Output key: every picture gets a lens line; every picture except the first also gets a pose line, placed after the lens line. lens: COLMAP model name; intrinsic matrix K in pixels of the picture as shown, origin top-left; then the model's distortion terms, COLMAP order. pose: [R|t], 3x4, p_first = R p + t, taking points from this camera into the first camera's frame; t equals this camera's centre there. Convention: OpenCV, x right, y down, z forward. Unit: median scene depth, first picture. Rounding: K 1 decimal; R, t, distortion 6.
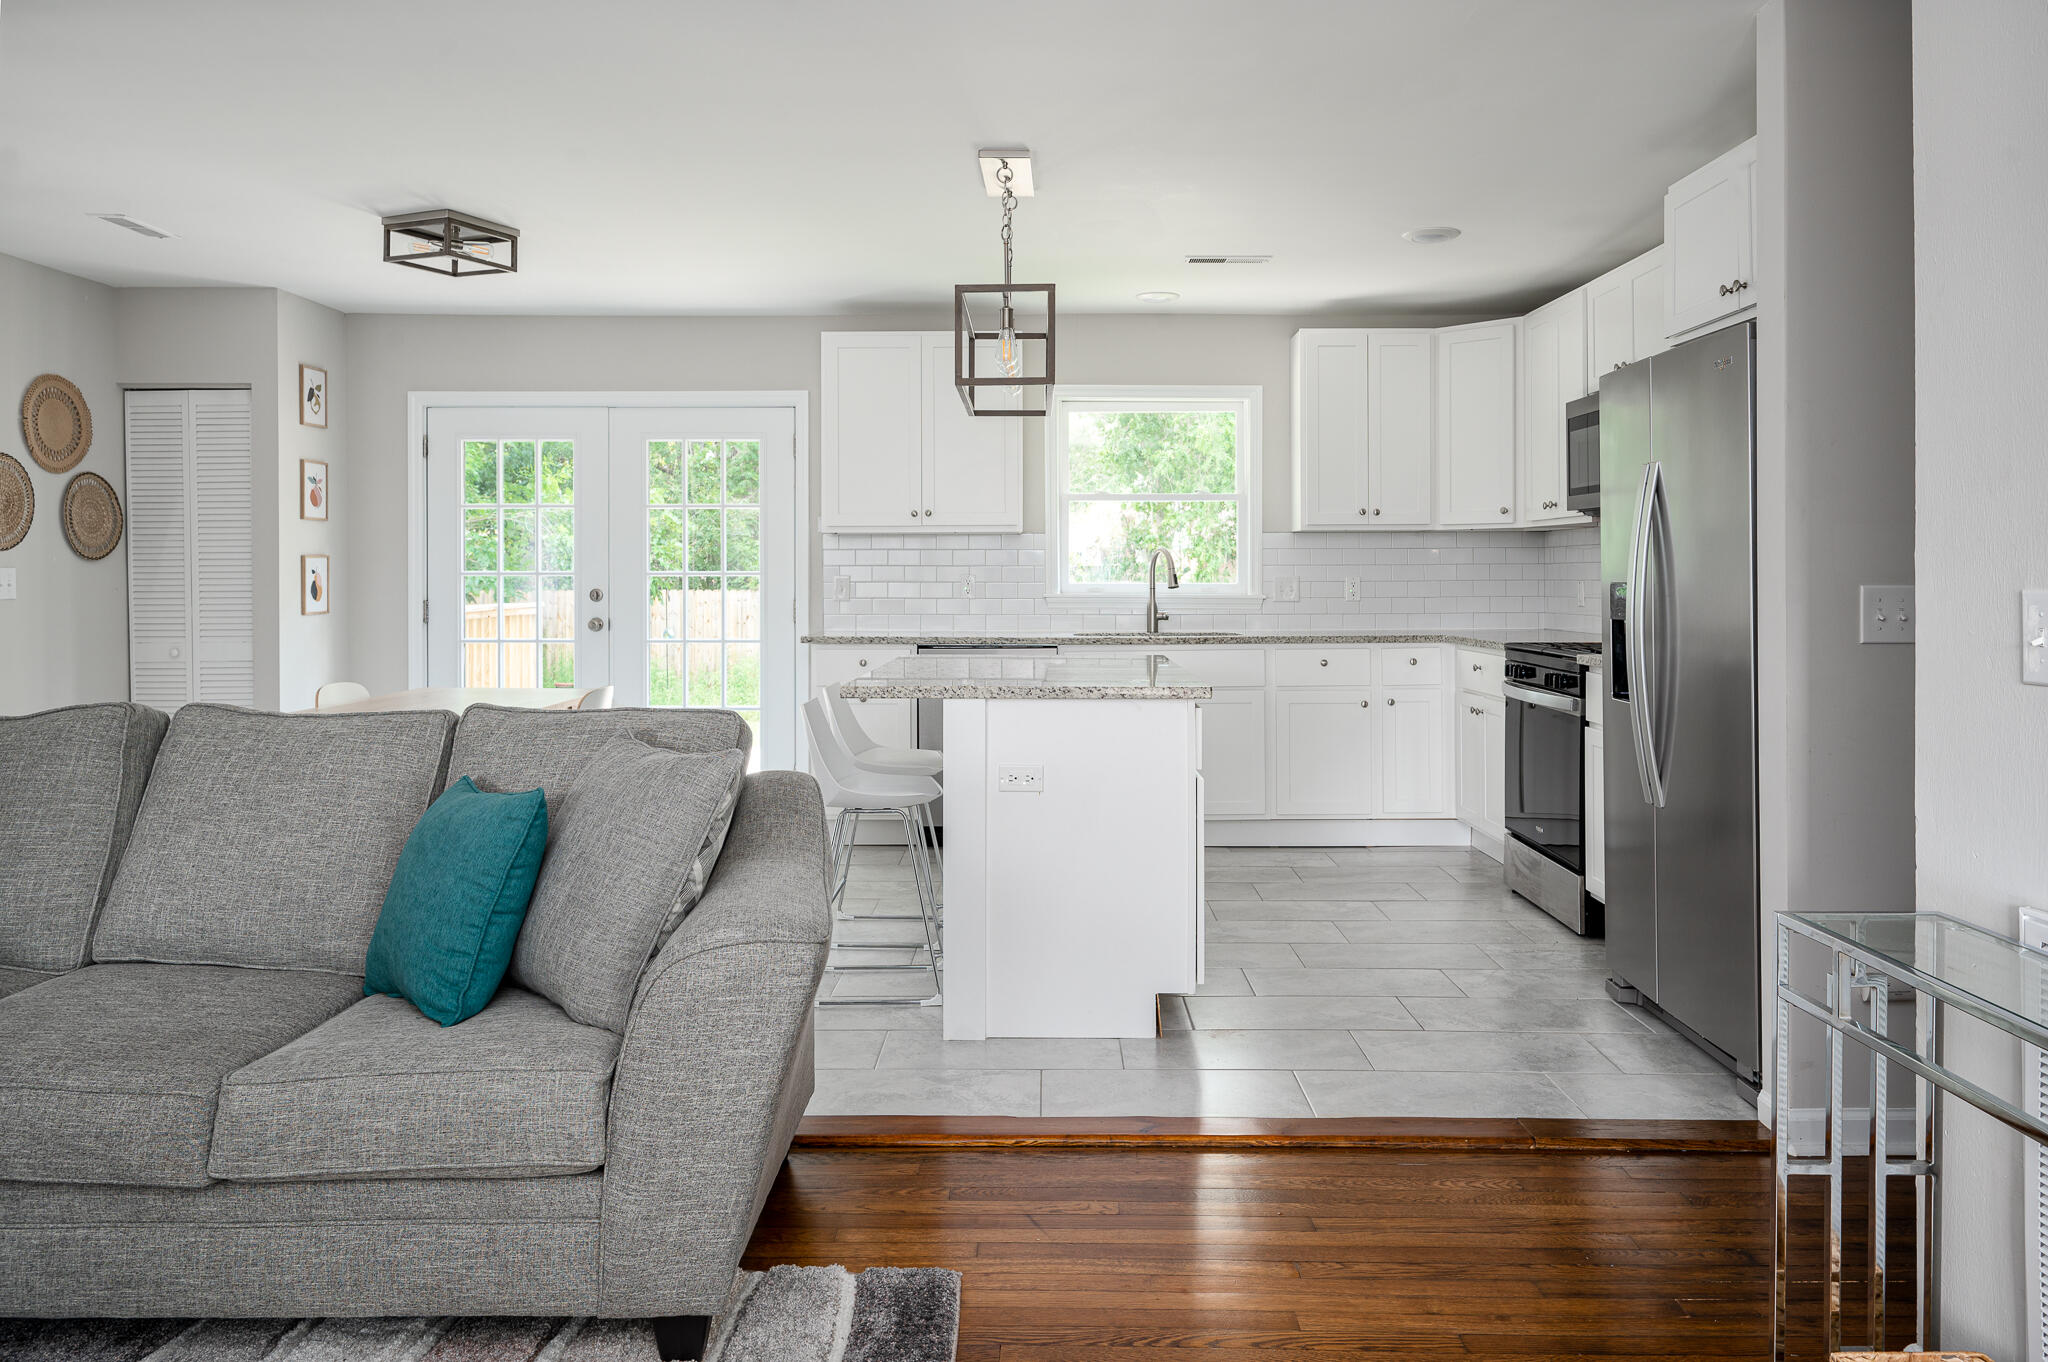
lens RADIAL K [[1478.9, 0, 1024.1], [0, 1478.9, 577.7], [0, 0, 1]] dist [-0.002571, -0.000734]
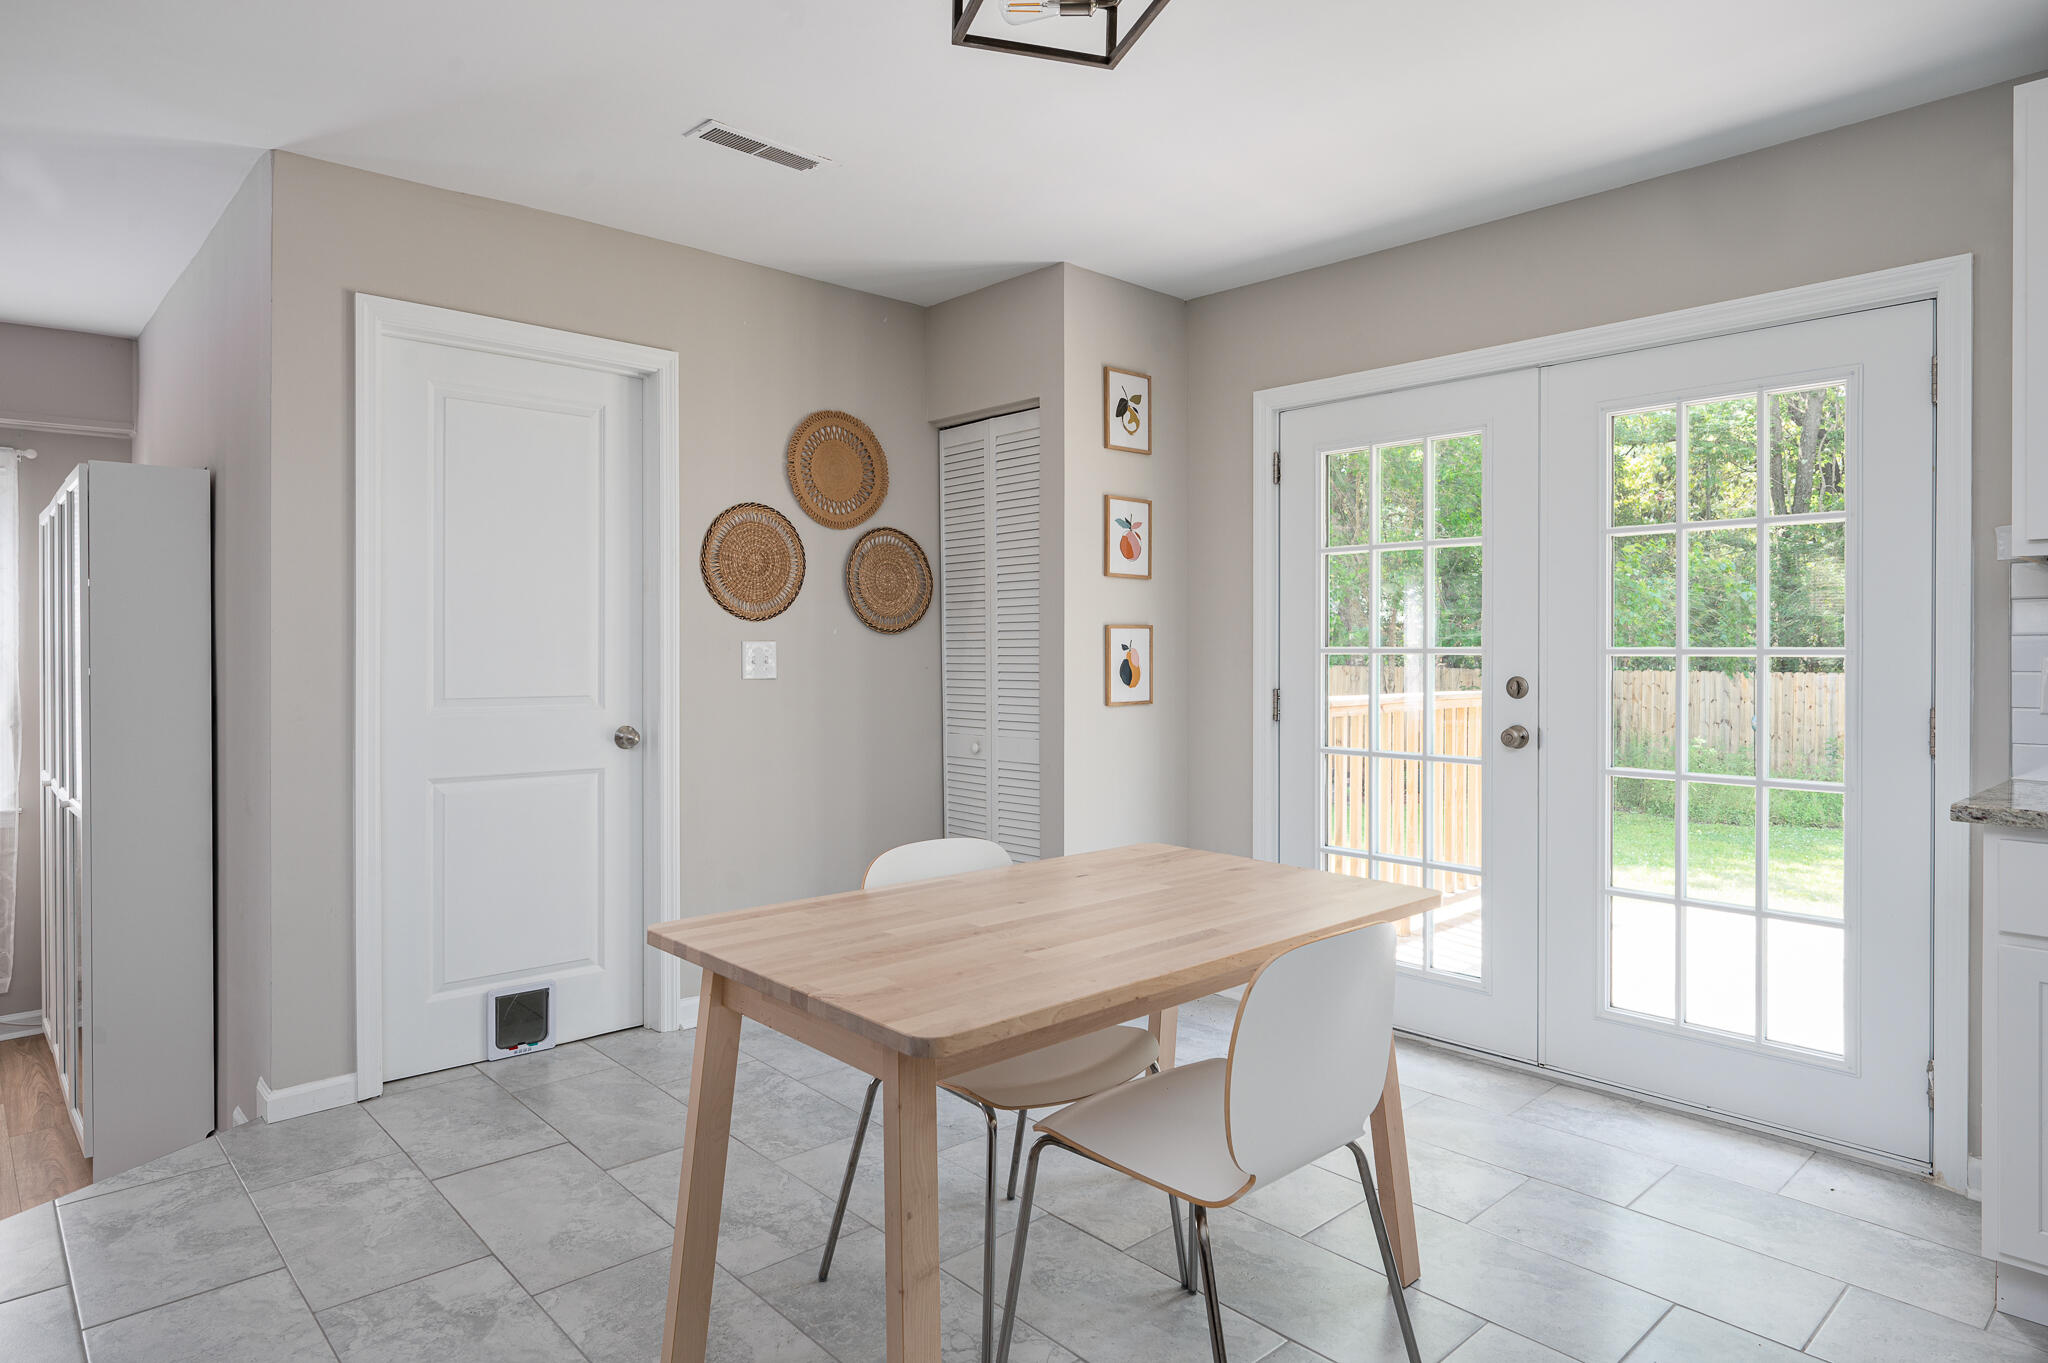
lens RADIAL K [[1185.8, 0, 1024.2], [0, 1185.8, 660.5], [0, 0, 1]] dist [-0.006054, -0.000921]
pose [[0.692188, 0.009121, -0.721660, -0.116142], [-0.005589, 0.999958, 0.007278, -0.001949], [0.721696, -0.001005, 0.692209, 0.735949]]
